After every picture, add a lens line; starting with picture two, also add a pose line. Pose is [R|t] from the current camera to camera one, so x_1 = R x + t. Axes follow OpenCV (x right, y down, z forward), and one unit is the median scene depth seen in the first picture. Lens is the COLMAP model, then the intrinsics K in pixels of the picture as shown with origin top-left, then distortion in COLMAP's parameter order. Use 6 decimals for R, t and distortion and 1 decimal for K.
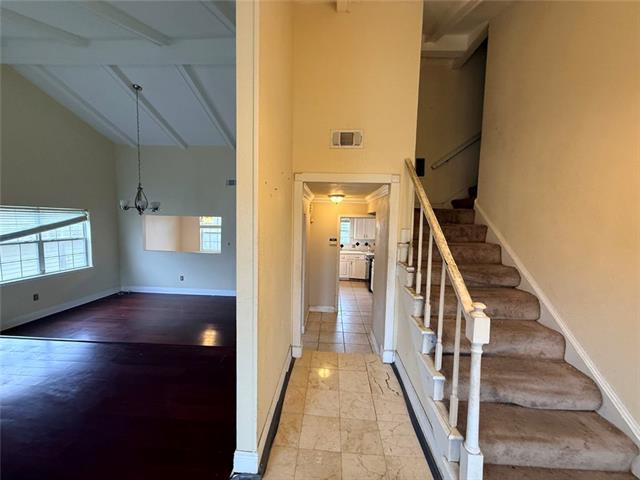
lens RADIAL K [[255.0, 0, 319.3], [0, 255.0, 239.8], [0, 0, 1]] dist [-0.002250, 0.000299]
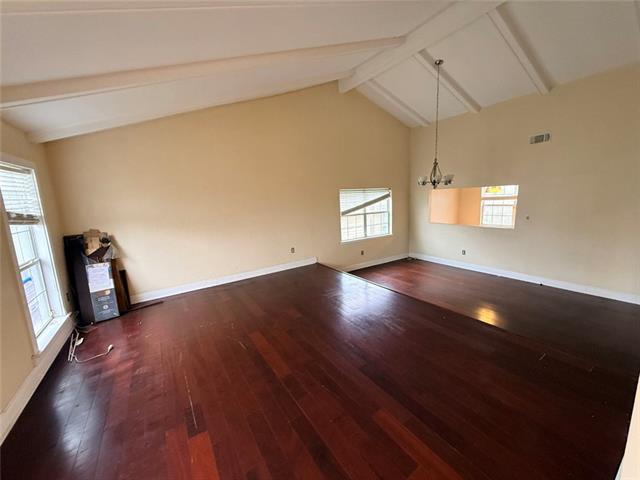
lens RADIAL K [[255.0, 0, 319.2], [0, 255.0, 240.1], [0, 0, 1]] dist [-0.002250, 0.000299]
pose [[0.583294, 0.085211, -0.807779, -0.098084], [-0.002799, 0.994687, 0.102906, 0.007183], [0.812256, -0.057764, 0.580434, -0.025829]]
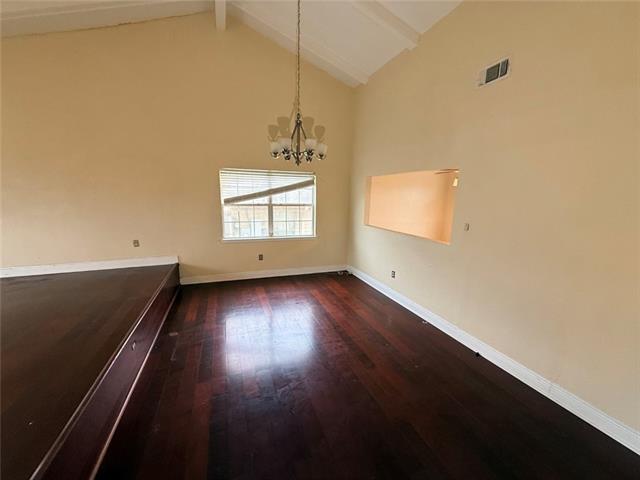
lens RADIAL K [[255.0, 0, 318.4], [0, 255.0, 237.9], [0, 0, 1]] dist [-0.002250, 0.000299]
pose [[0.387510, 0.140835, -0.911044, -0.064222], [-0.078861, 0.989703, 0.119451, 0.001043], [0.918486, 0.025557, 0.394626, 0.765668]]
